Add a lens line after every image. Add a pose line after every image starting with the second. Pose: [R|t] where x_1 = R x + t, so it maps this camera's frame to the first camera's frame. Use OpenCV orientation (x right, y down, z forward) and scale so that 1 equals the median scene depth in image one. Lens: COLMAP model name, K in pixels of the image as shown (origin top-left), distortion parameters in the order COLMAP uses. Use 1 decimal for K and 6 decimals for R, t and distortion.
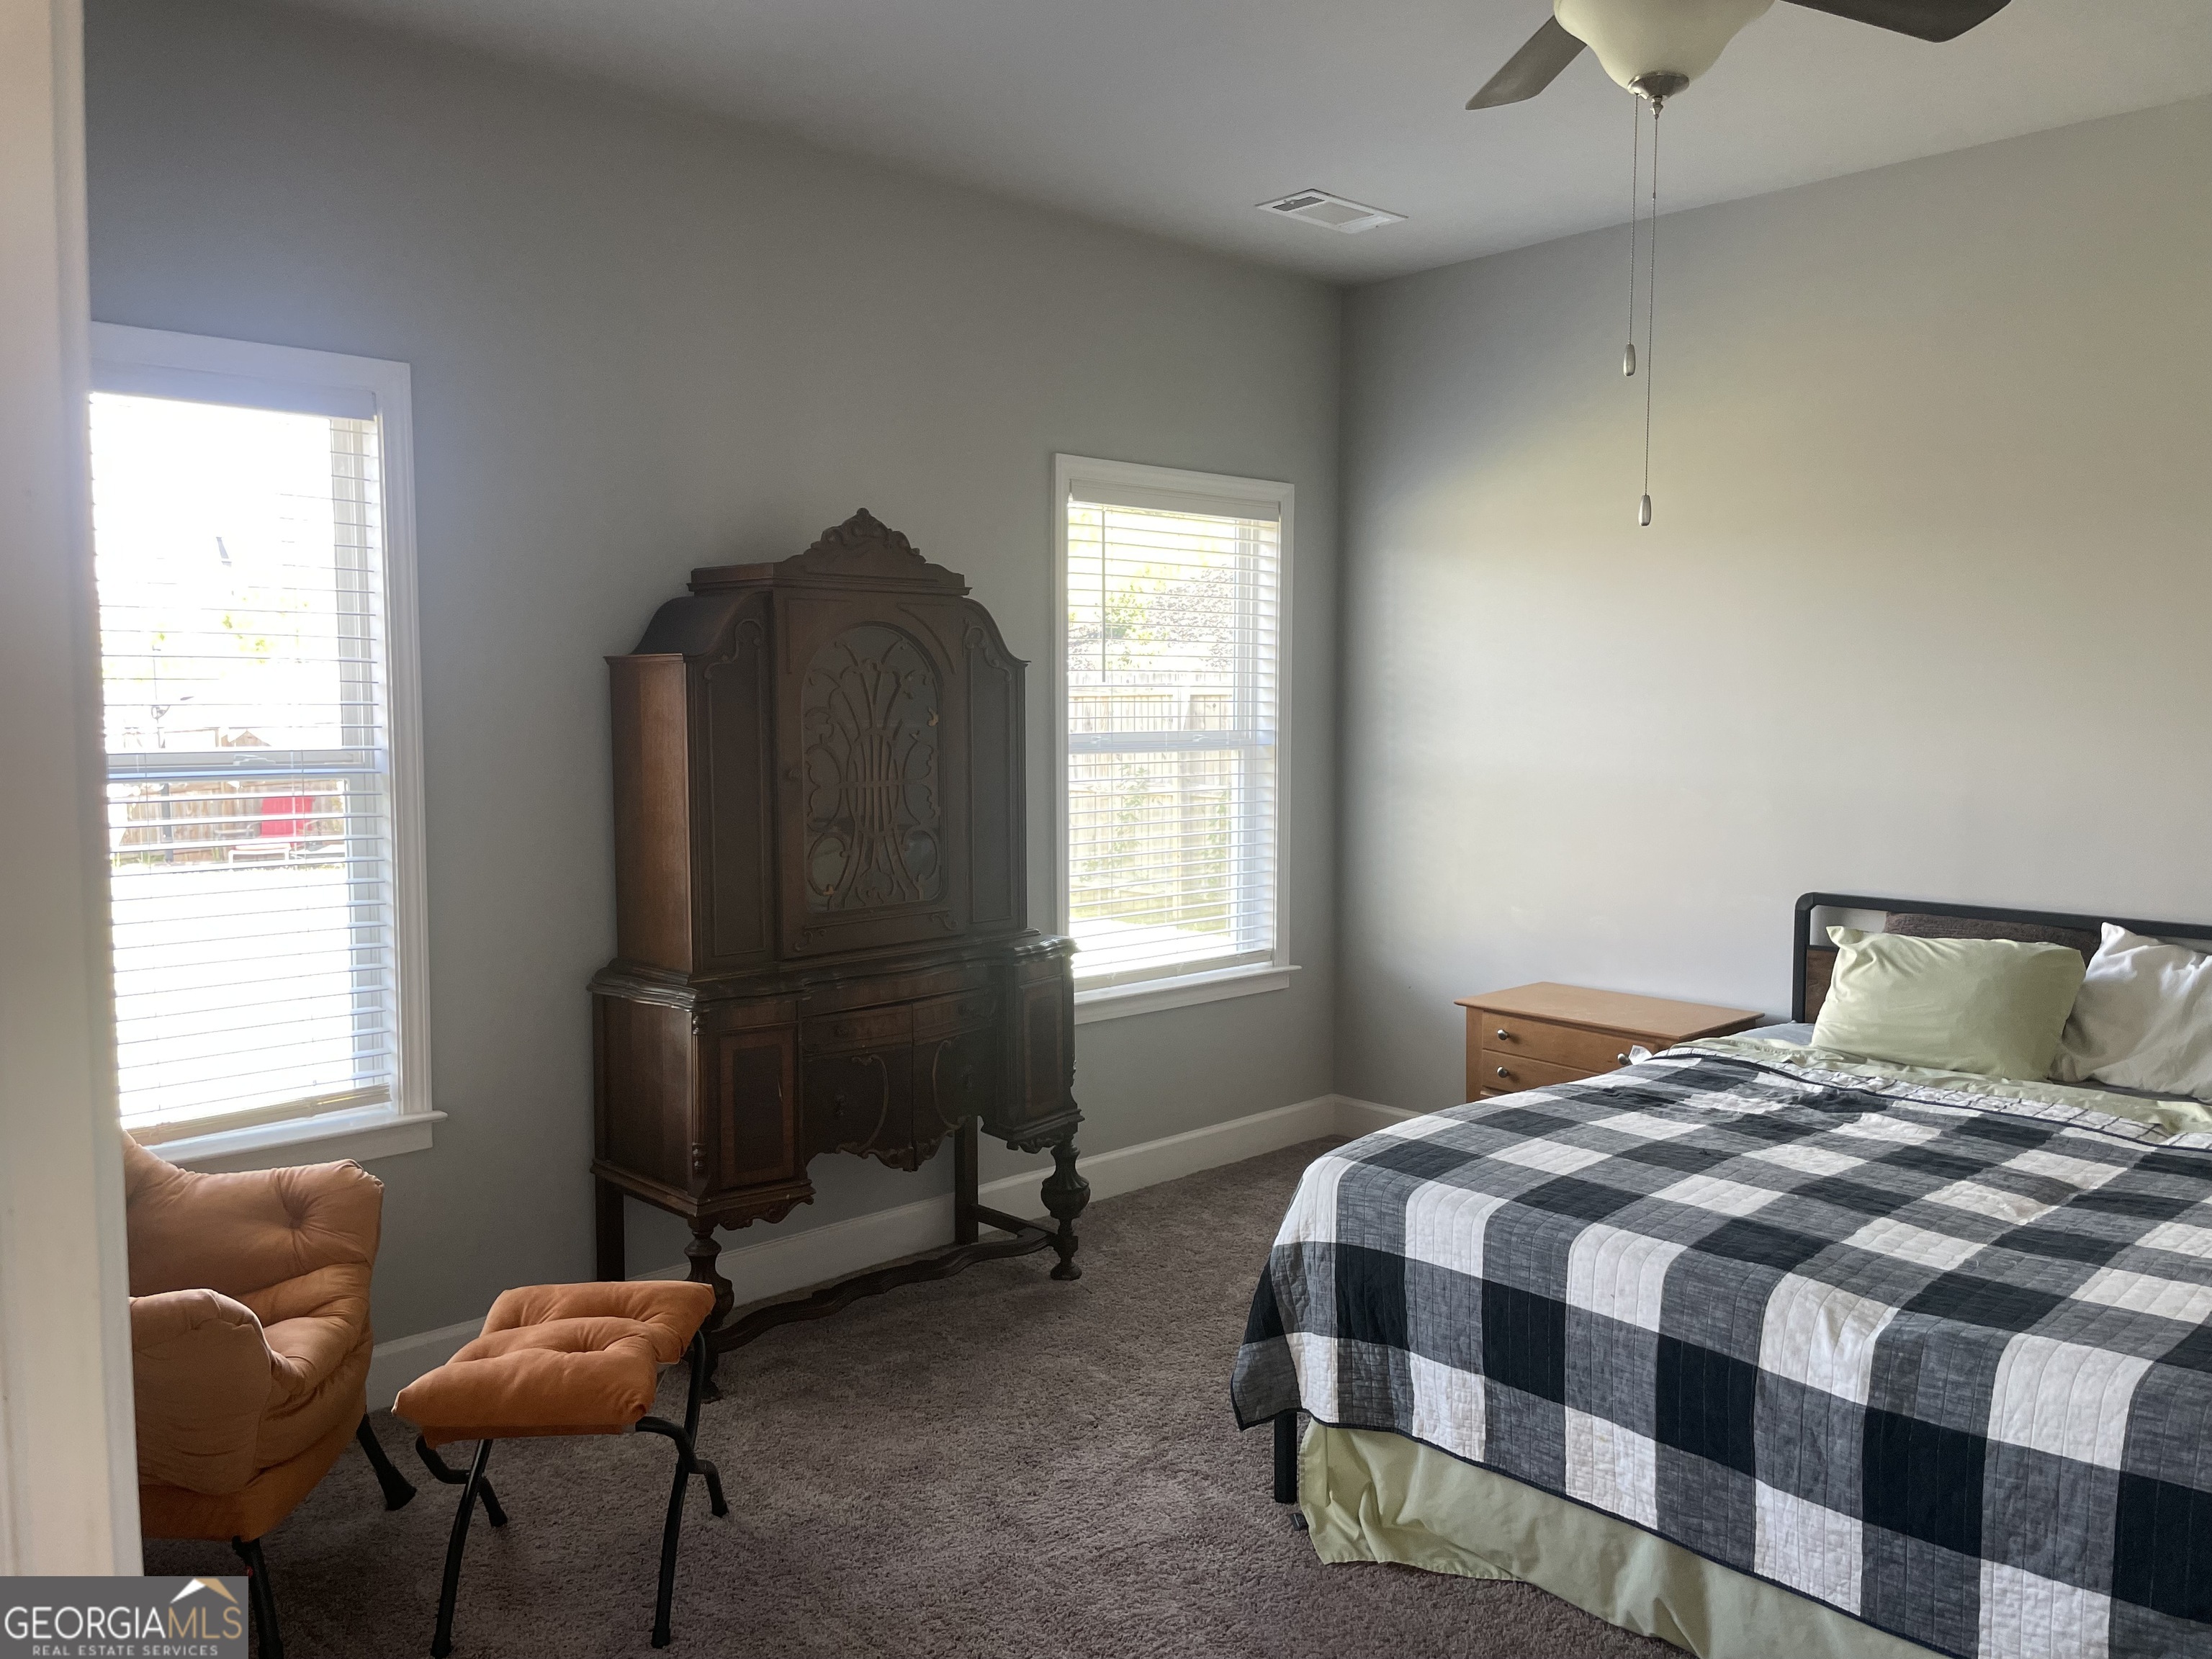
lens RADIAL K [[1686.8, 0, 1116.9], [0, 1686.8, 818.7], [0, 0, 1]] dist [0.099223, -0.136777]
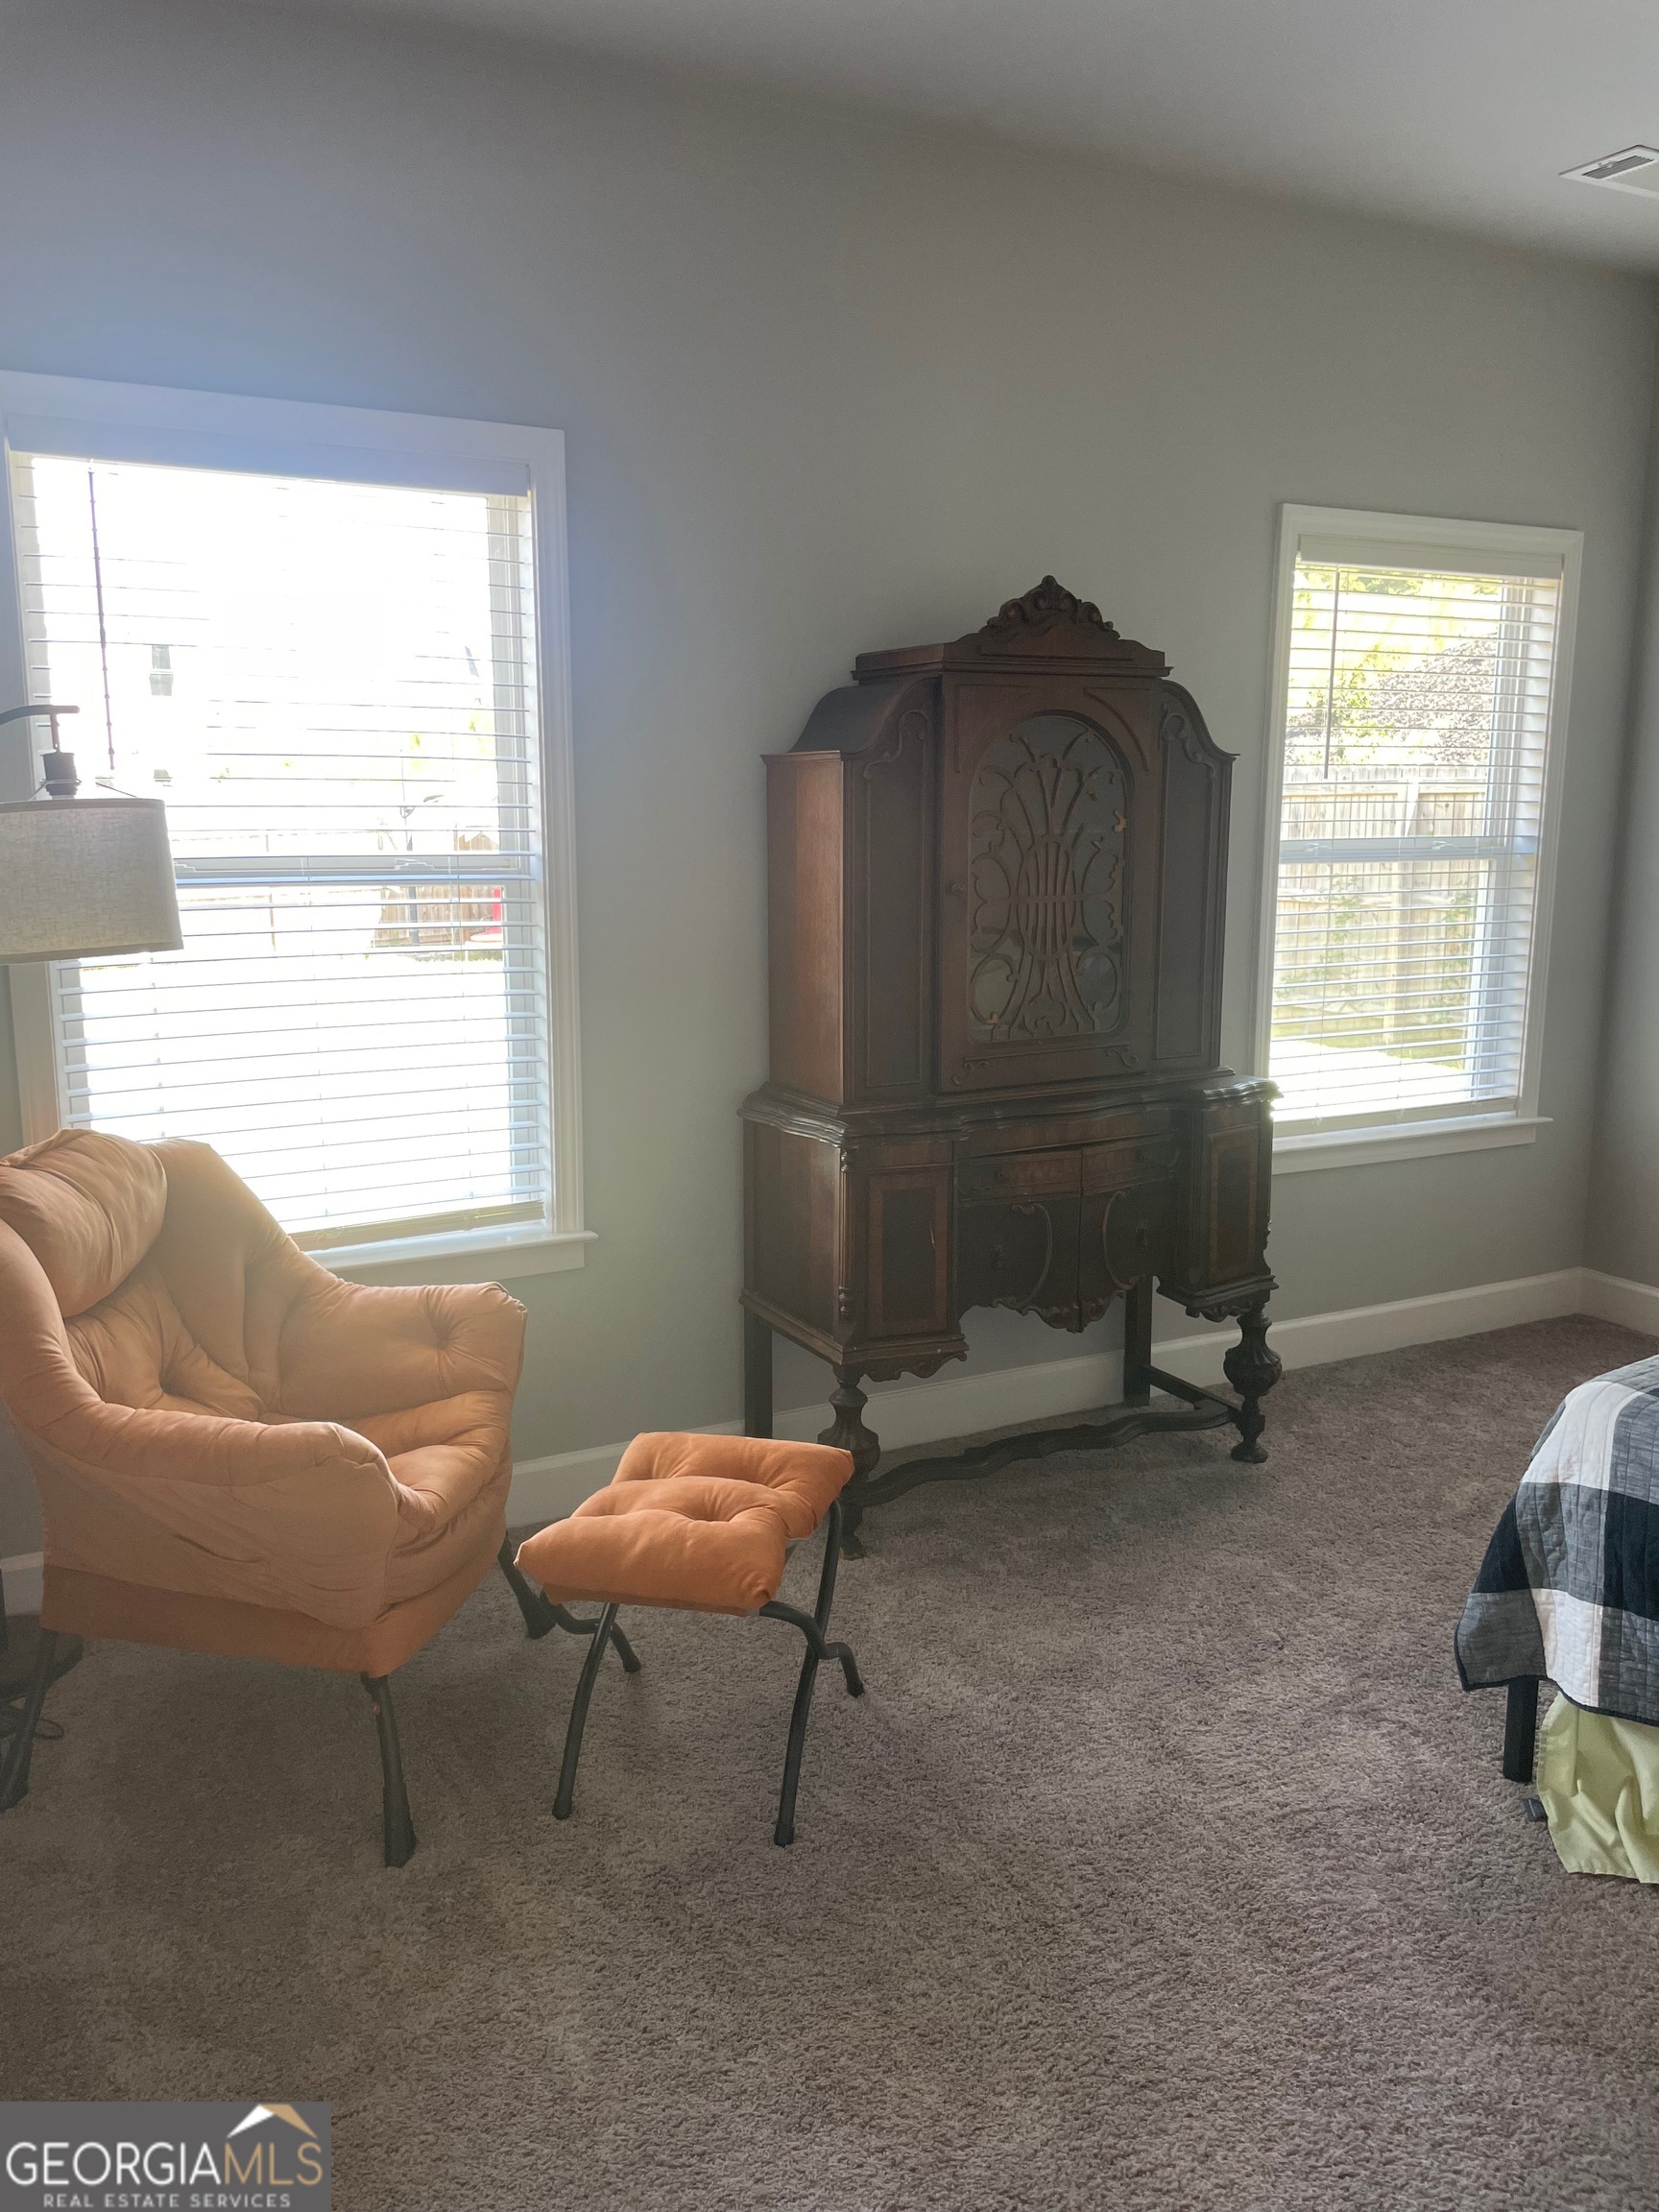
lens RADIAL K [[1686.8, 0, 810.9], [0, 1686.8, 1085.2], [0, 0, 1]] dist [0.099223, -0.136777]
pose [[0.958513, 0.048236, -0.280939, -0.011029], [-0.021184, 0.994907, 0.098544, -0.008904], [0.284261, -0.088504, 0.954653, 0.127487]]
